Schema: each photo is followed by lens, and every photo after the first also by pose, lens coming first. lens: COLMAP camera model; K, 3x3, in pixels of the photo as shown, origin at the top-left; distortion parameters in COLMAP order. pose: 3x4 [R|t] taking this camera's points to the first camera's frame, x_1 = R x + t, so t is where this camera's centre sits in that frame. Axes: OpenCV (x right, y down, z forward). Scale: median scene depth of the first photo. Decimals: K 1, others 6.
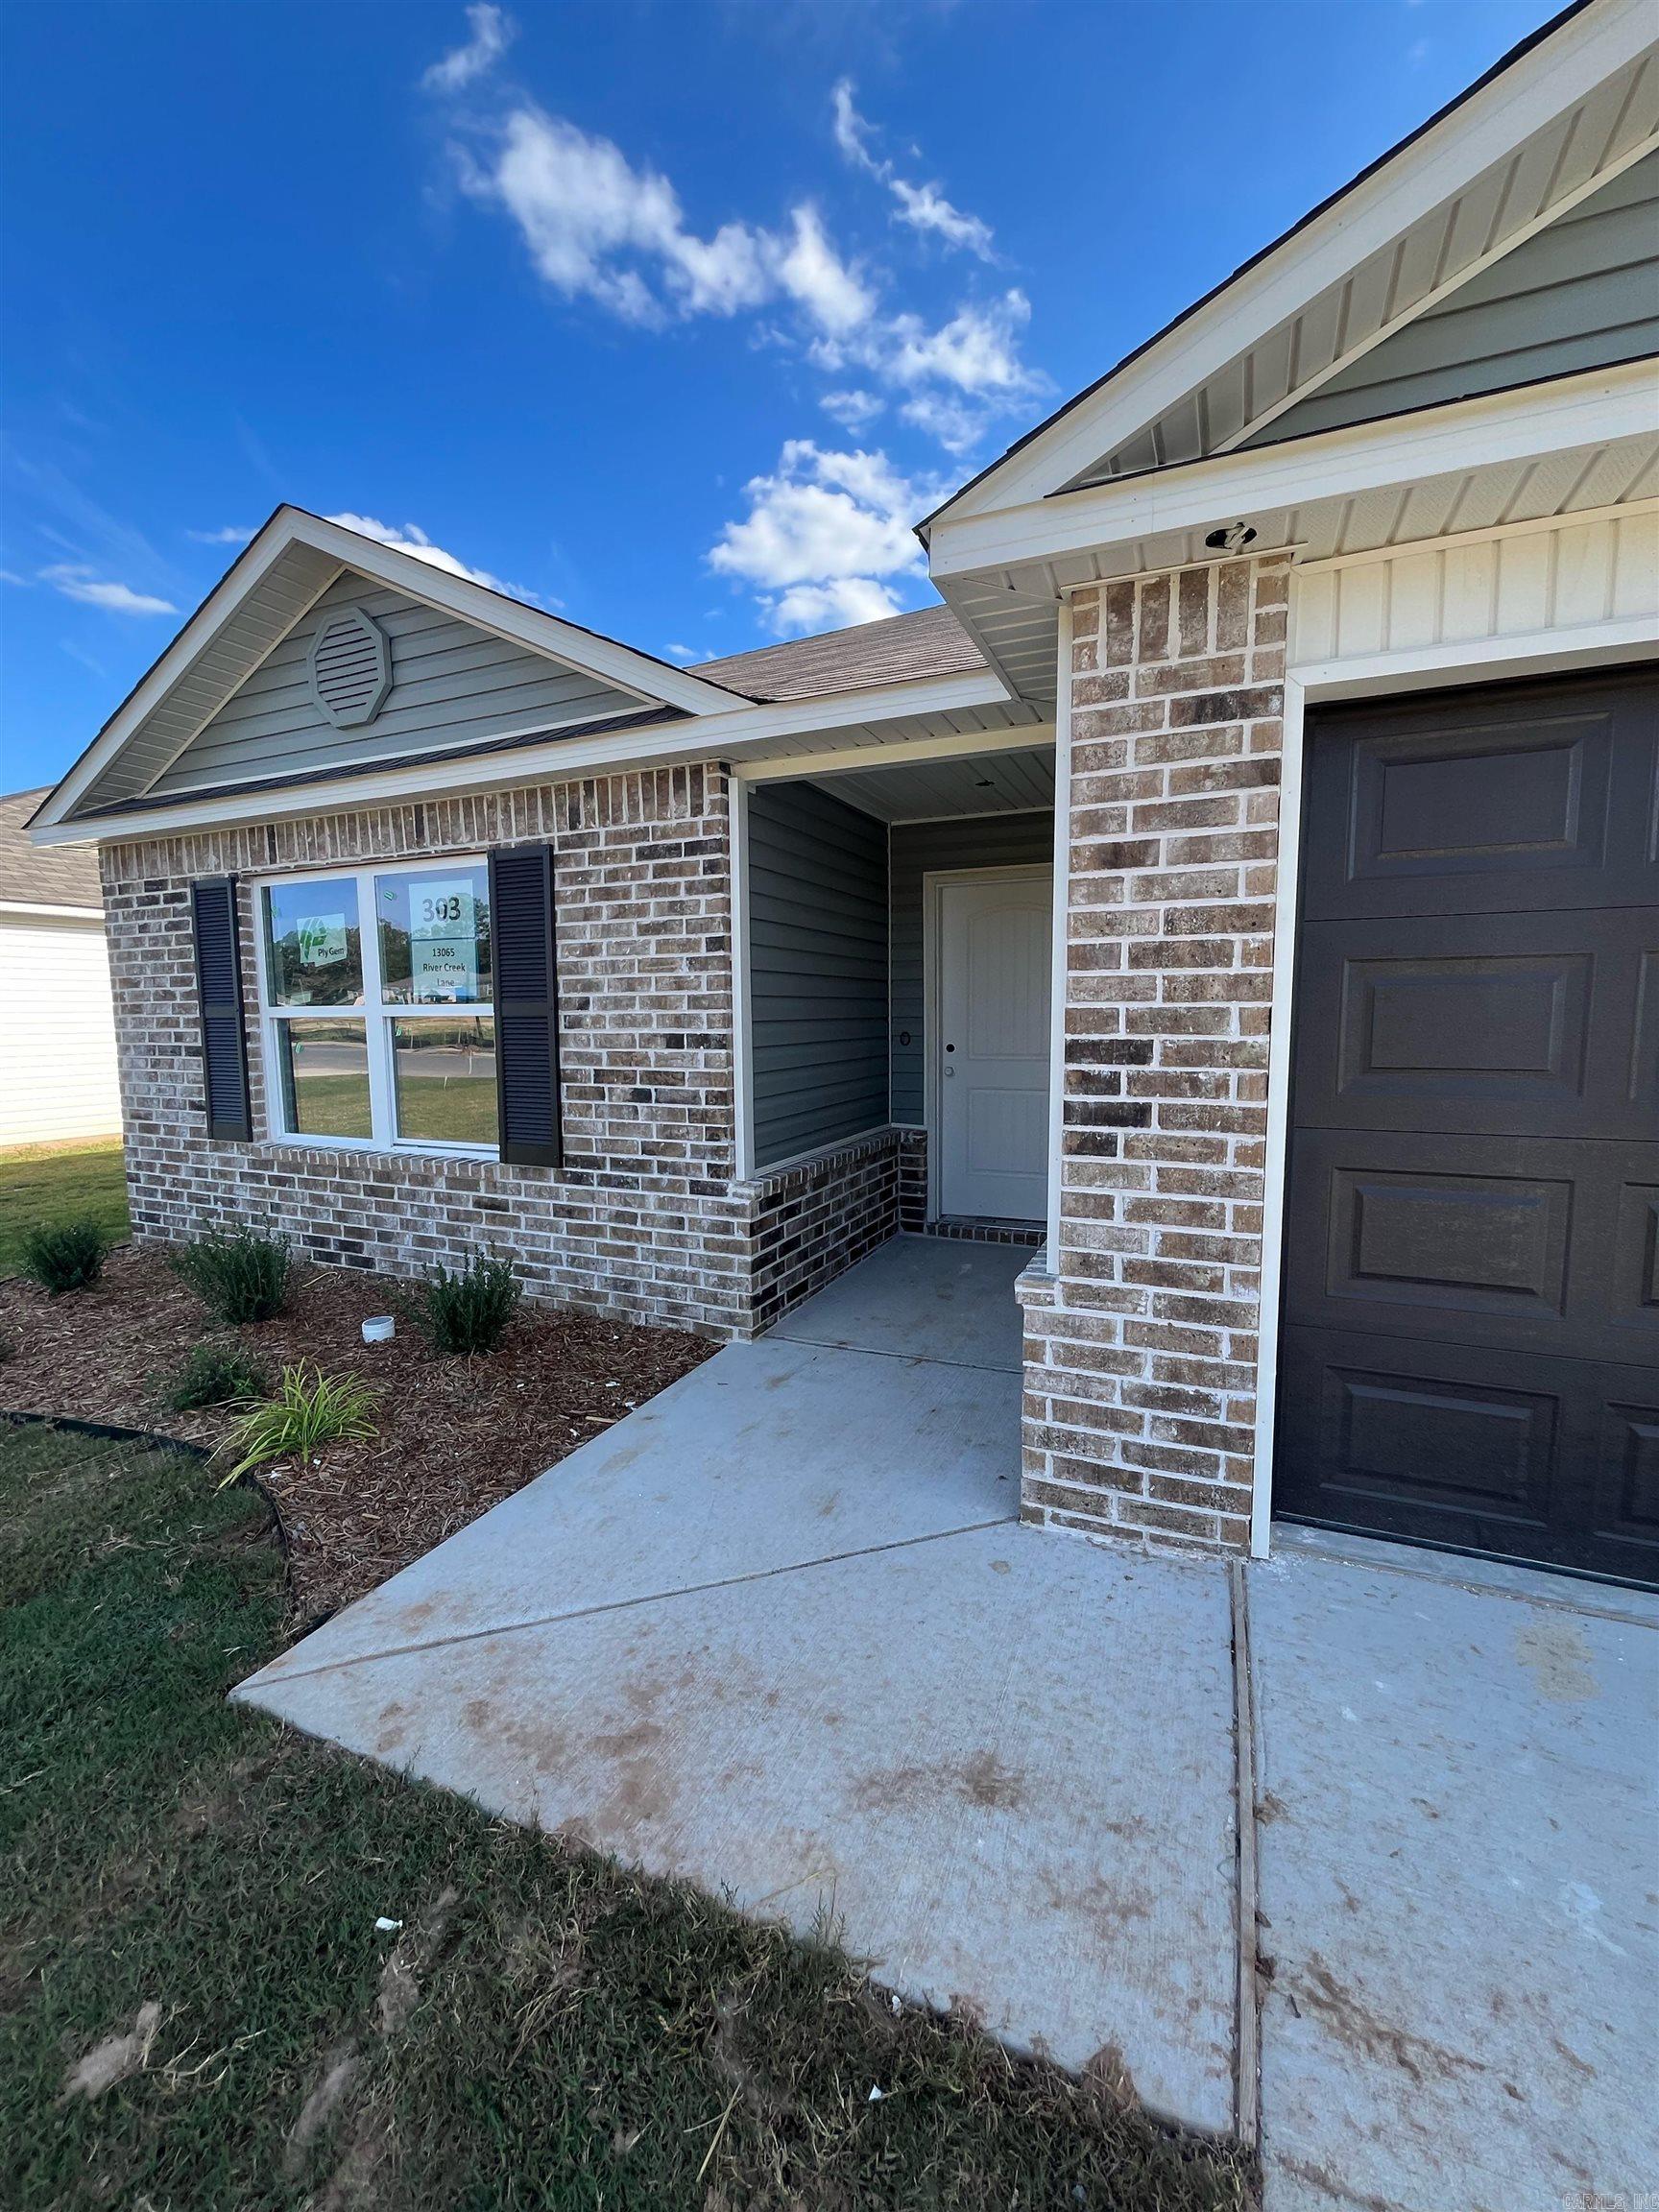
lens RADIAL K [[890.0, 0, 832.3], [0, 890.0, 1099.5], [0, 0, 1]] dist [-0.008499, -0.000253]
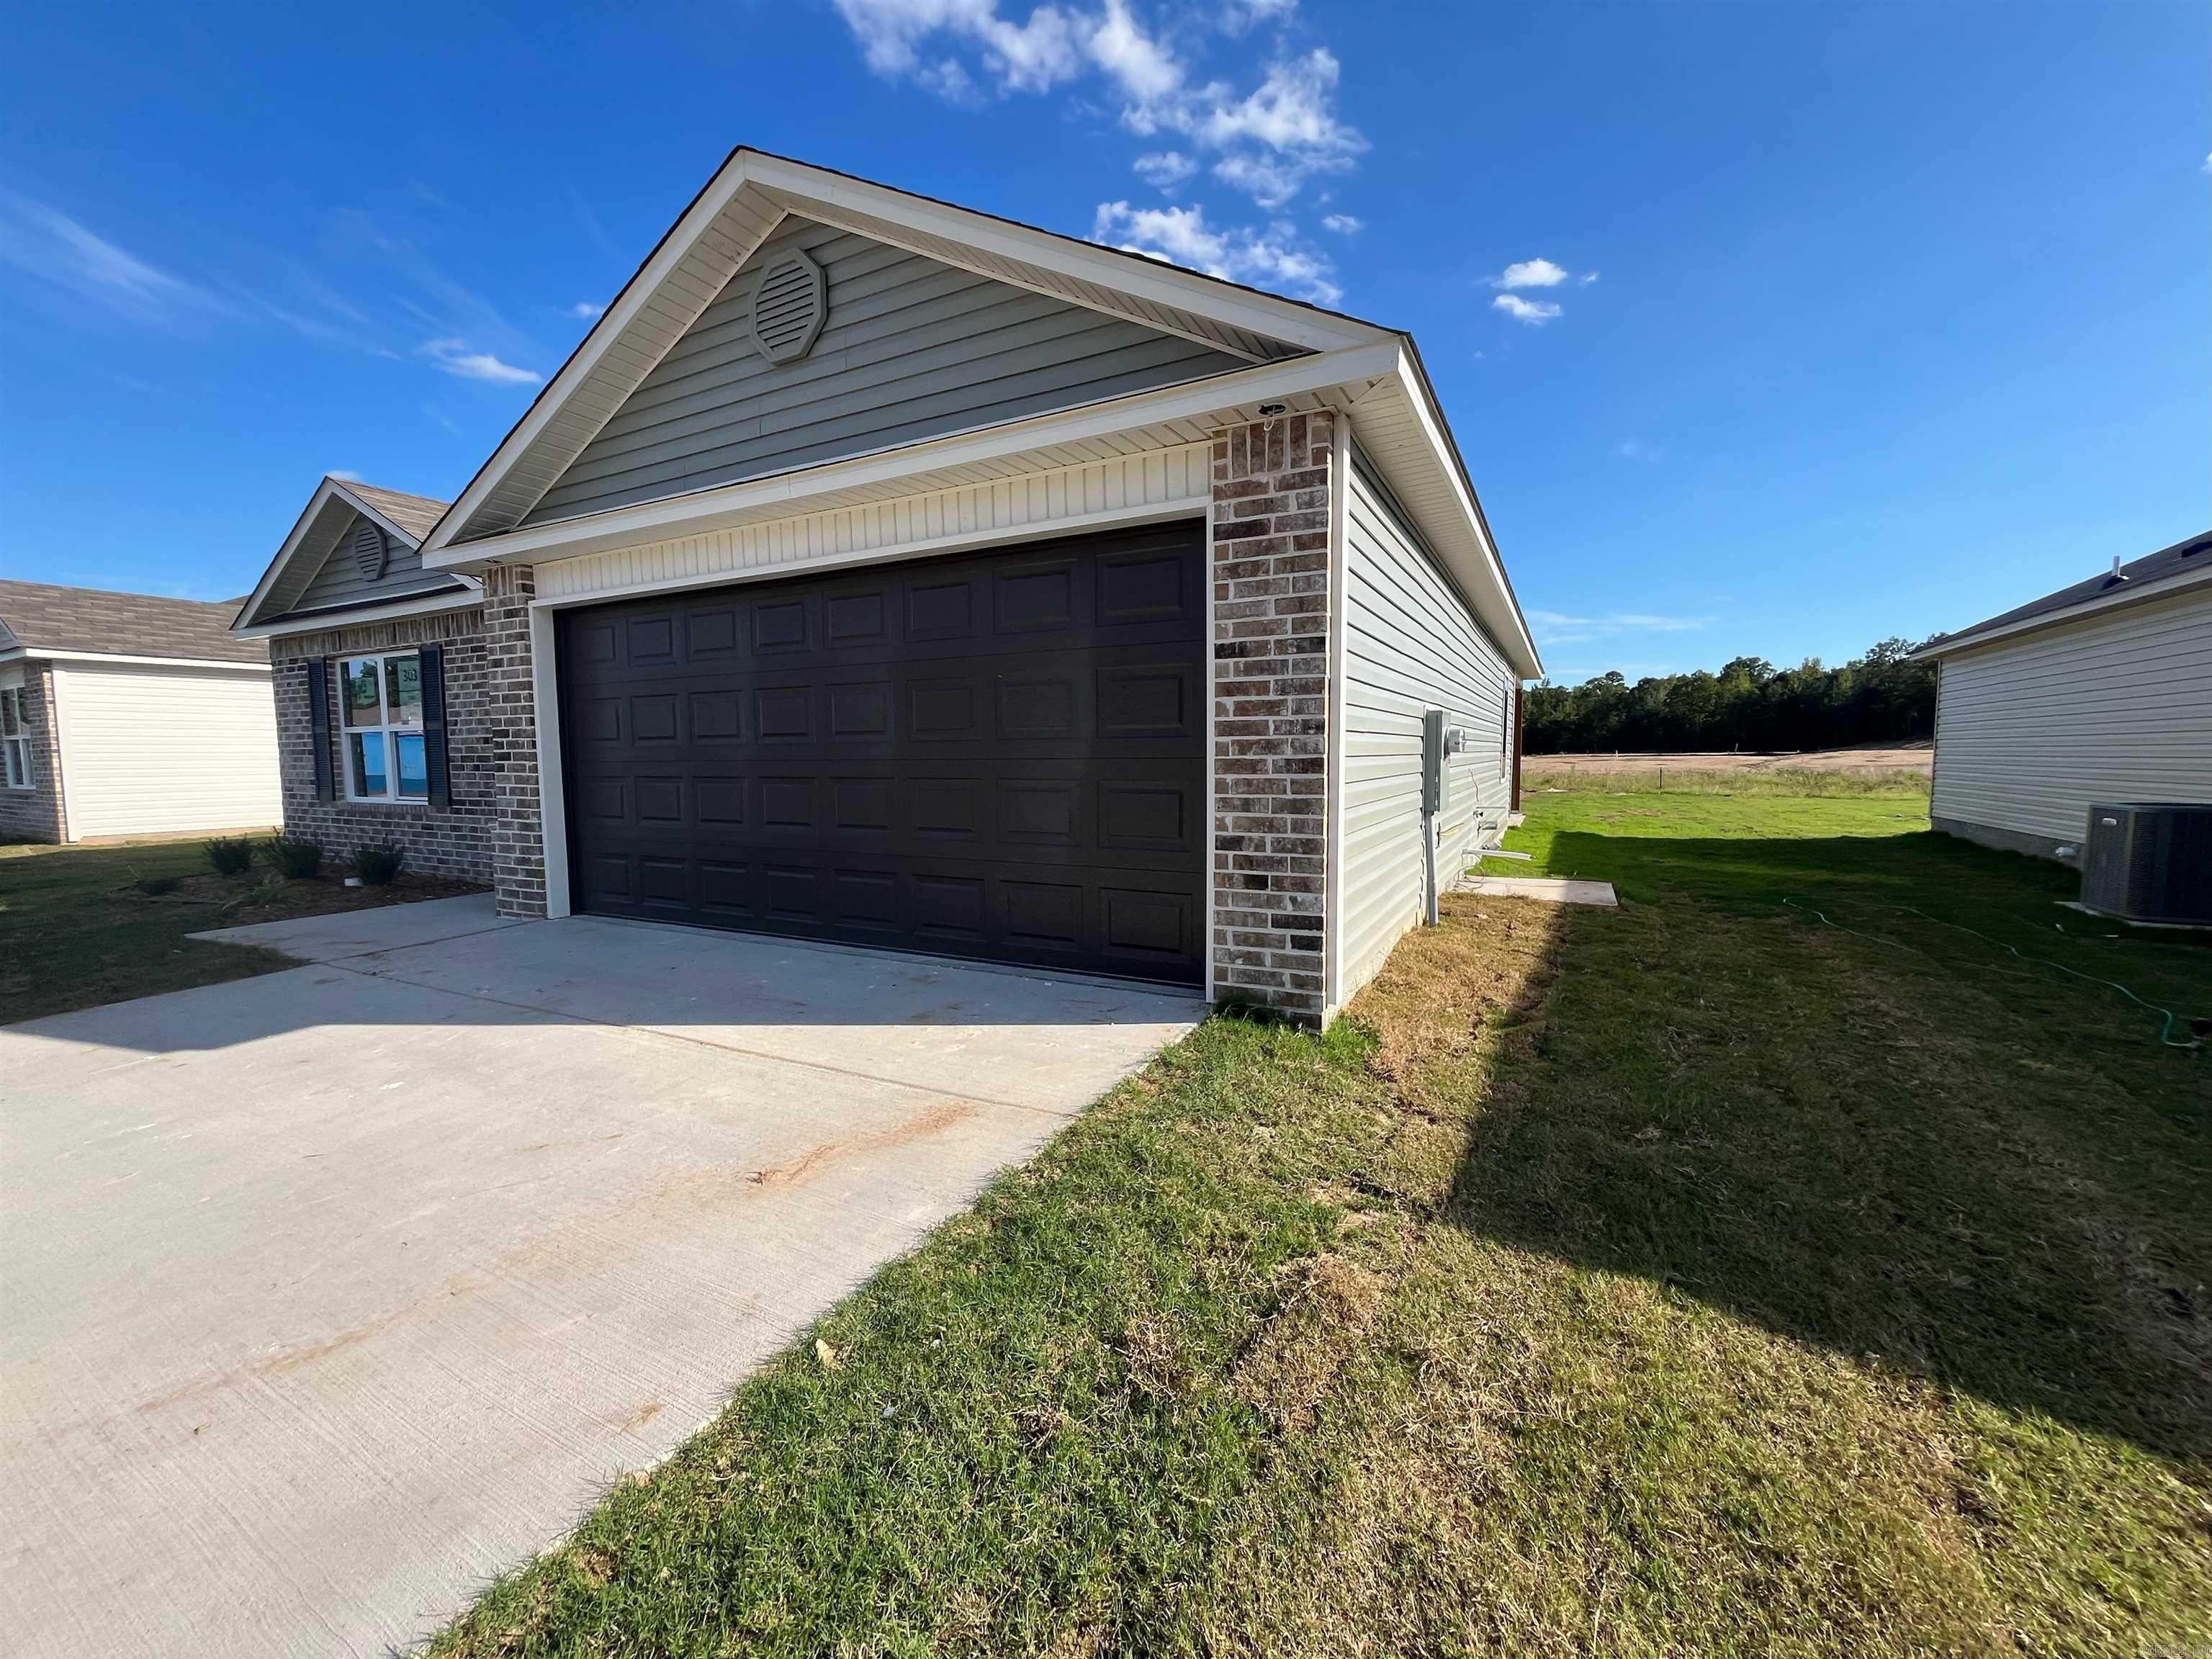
lens RADIAL K [[890.0, 0, 1118.6], [0, 890.0, 812.7], [0, 0, 1]] dist [-0.008499, -0.000253]
pose [[0.998216, 0.002672, -0.059646, 1.101286], [-0.004360, 0.999593, -0.028185, 0.120184], [0.059547, 0.028395, 0.997822, -0.746020]]
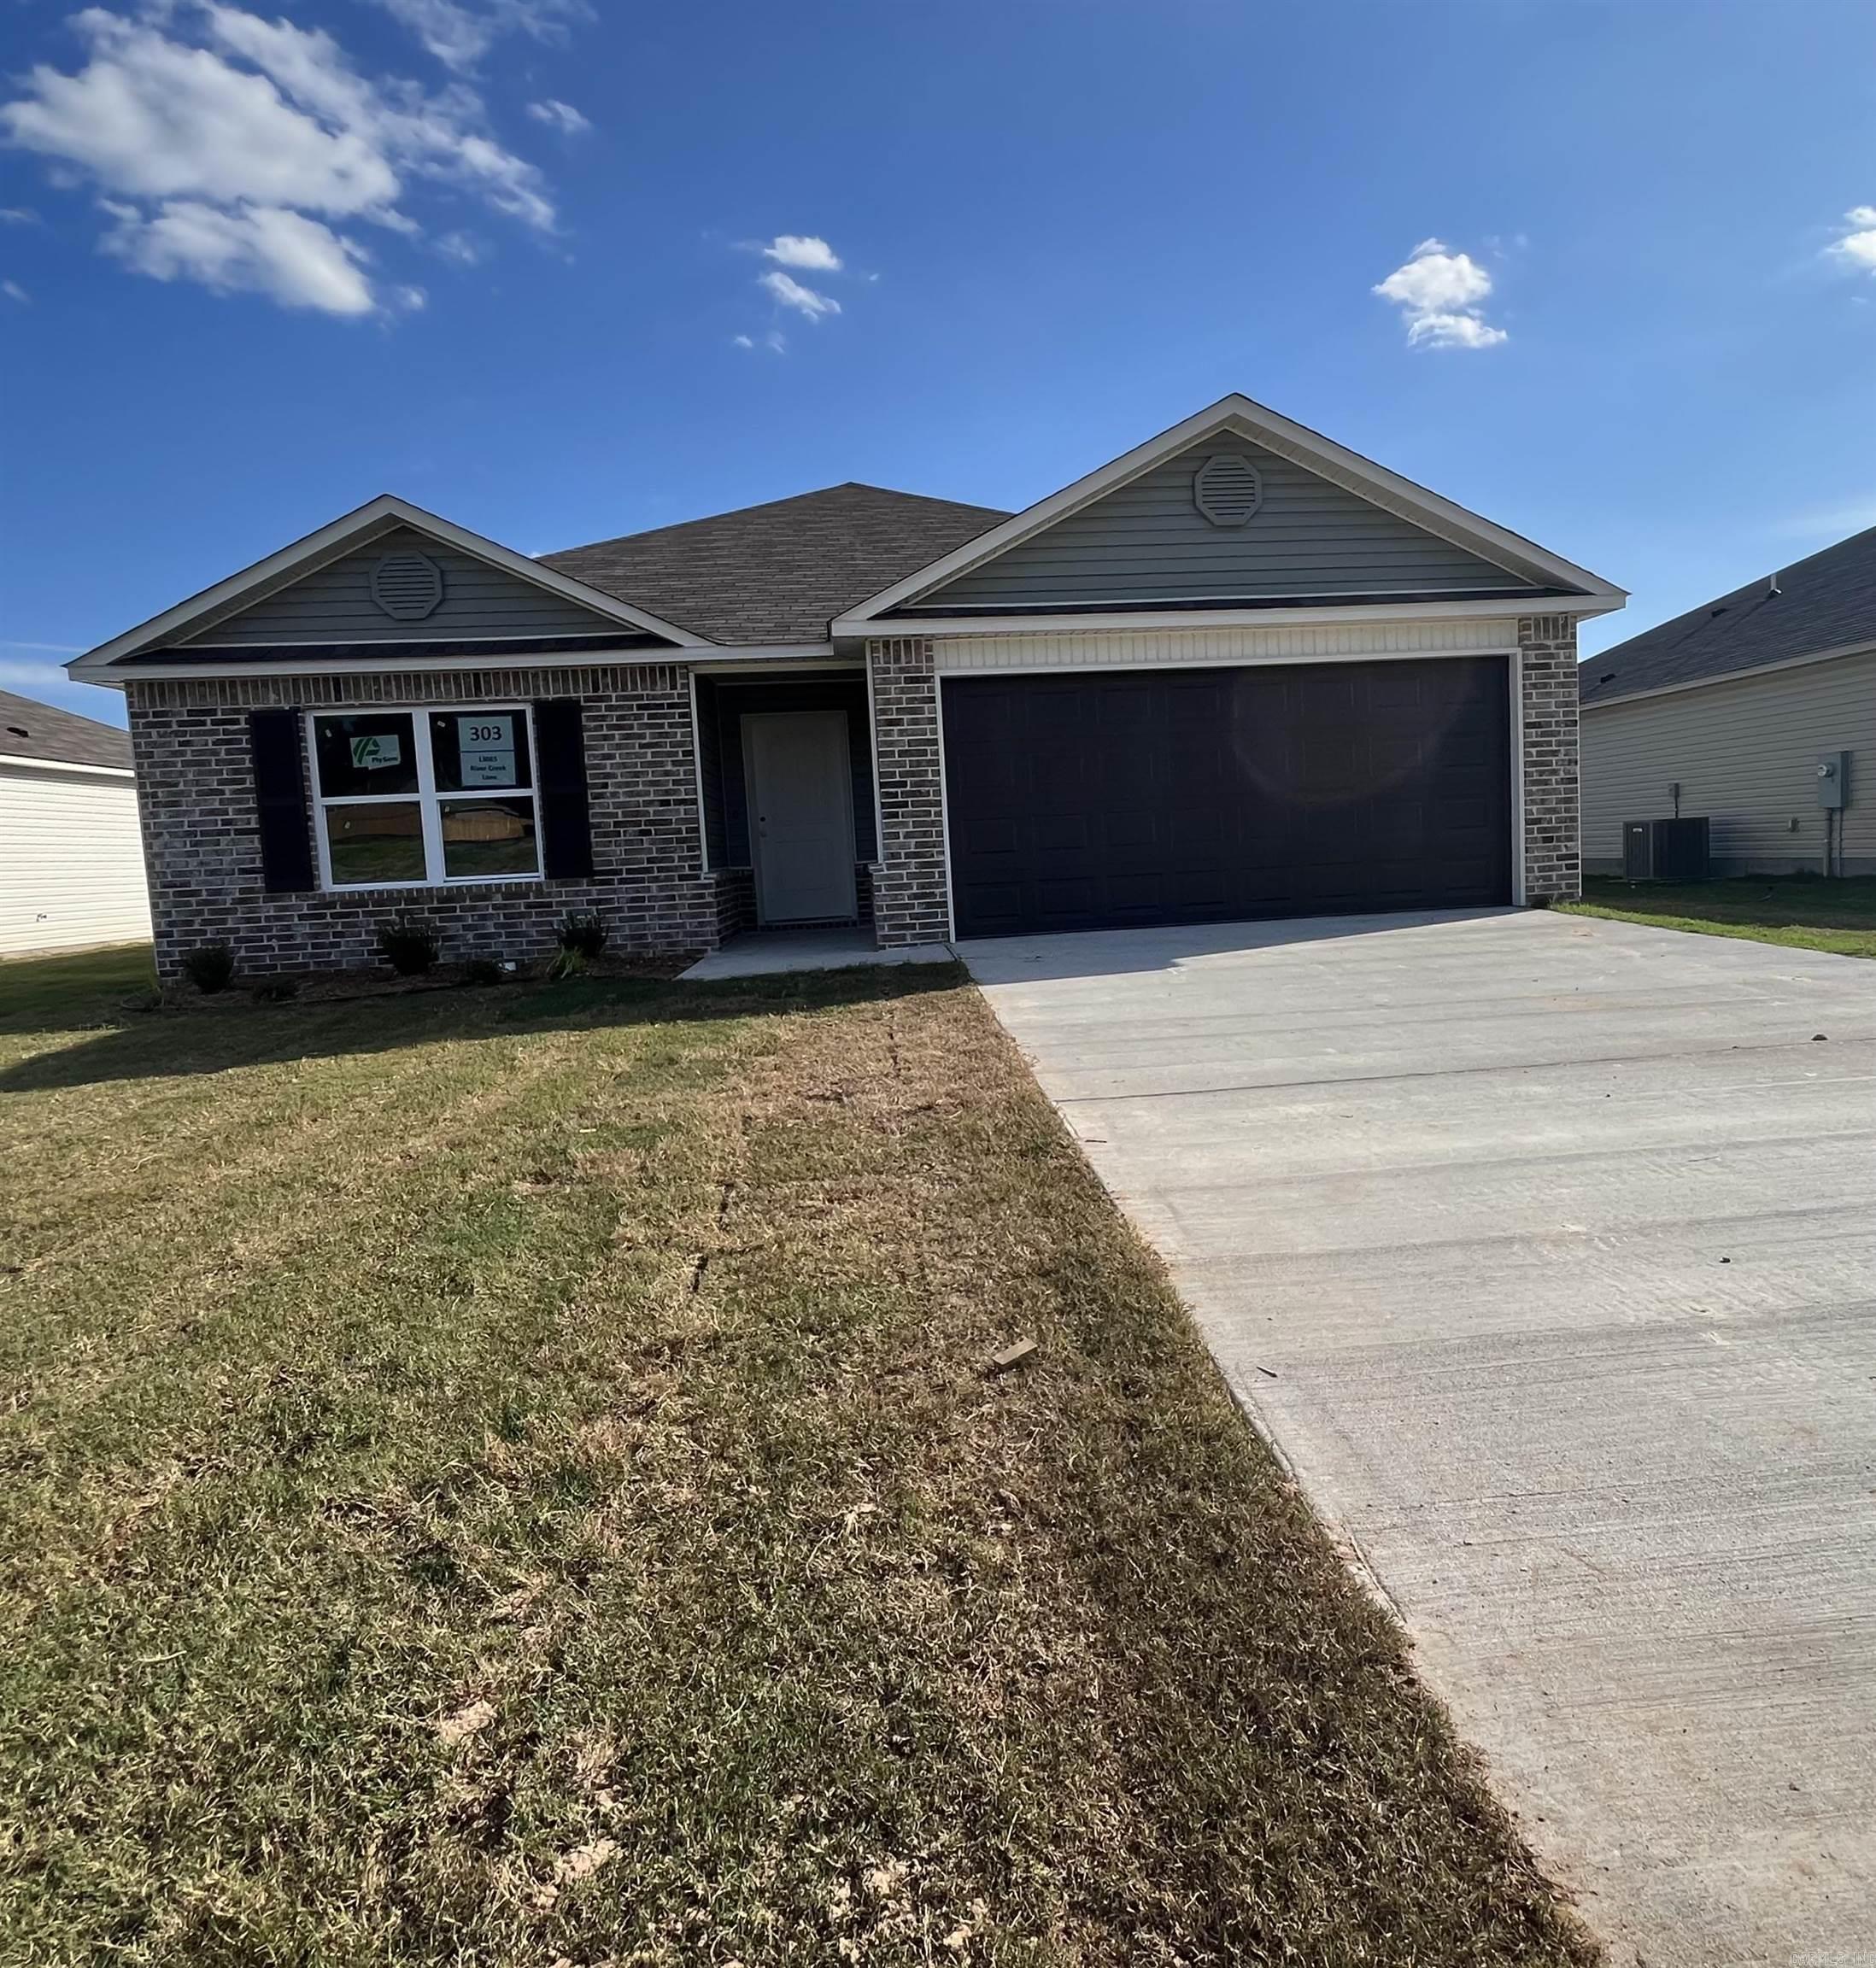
lens RADIAL K [[1243.0, 0, 1039.0], [0, 1243.0, 939.1], [0, 0, 1]] dist [-0.007456, 0.020035]
pose [[0.855429, -0.076910, 0.512177, -0.705370], [0.096201, 0.995299, -0.011216, 0.269226], [-0.508907, 0.058867, 0.858807, -1.371335]]
